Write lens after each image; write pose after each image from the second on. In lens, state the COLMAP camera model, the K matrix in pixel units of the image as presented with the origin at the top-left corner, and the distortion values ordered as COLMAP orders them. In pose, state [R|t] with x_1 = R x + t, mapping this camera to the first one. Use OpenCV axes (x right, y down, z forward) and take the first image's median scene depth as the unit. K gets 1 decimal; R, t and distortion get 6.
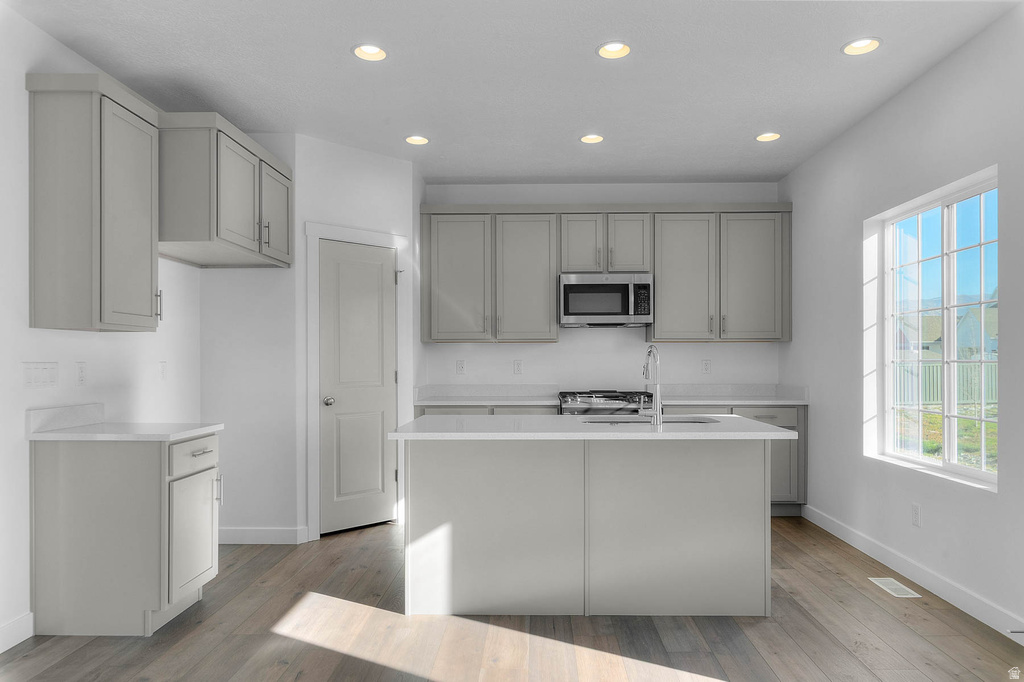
lens RADIAL K [[676.5, 0, 514.2], [0, 676.5, 343.0], [0, 0, 1]] dist [-0.000186, -0.000361]
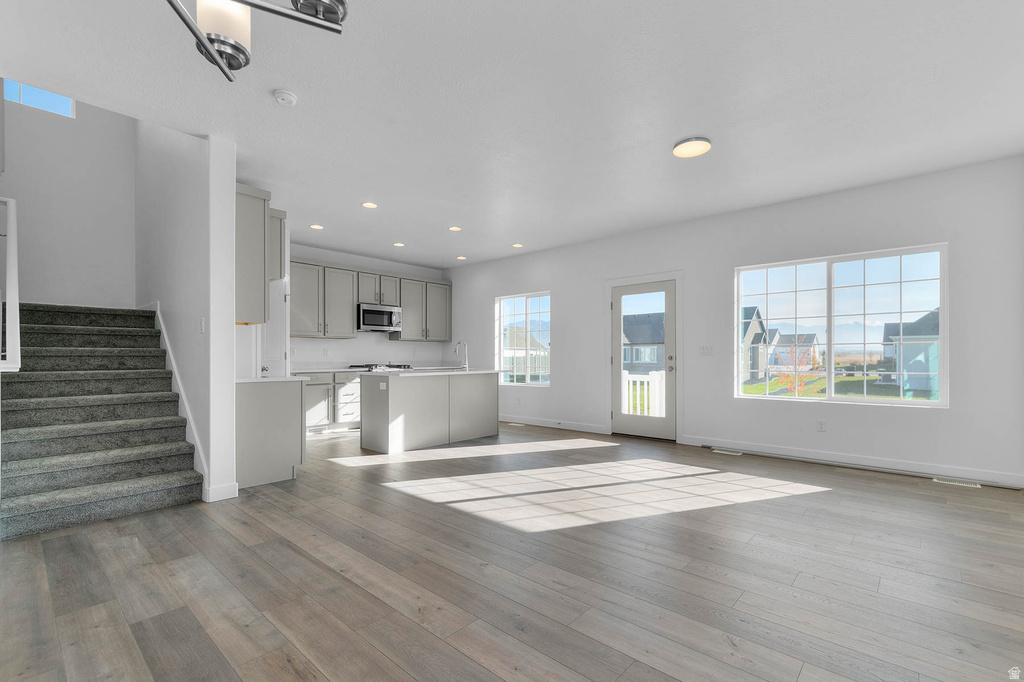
lens RADIAL K [[444.4, 0, 537.4], [0, 444.4, 358.8], [0, 0, 1]] dist [-0.001292, -0.000166]
pose [[0.625452, -0.002578, 0.780258, -0.602133], [-0.018087, 0.999678, 0.017801, 0.023917], [-0.780053, -0.025247, 0.625204, -0.192428]]
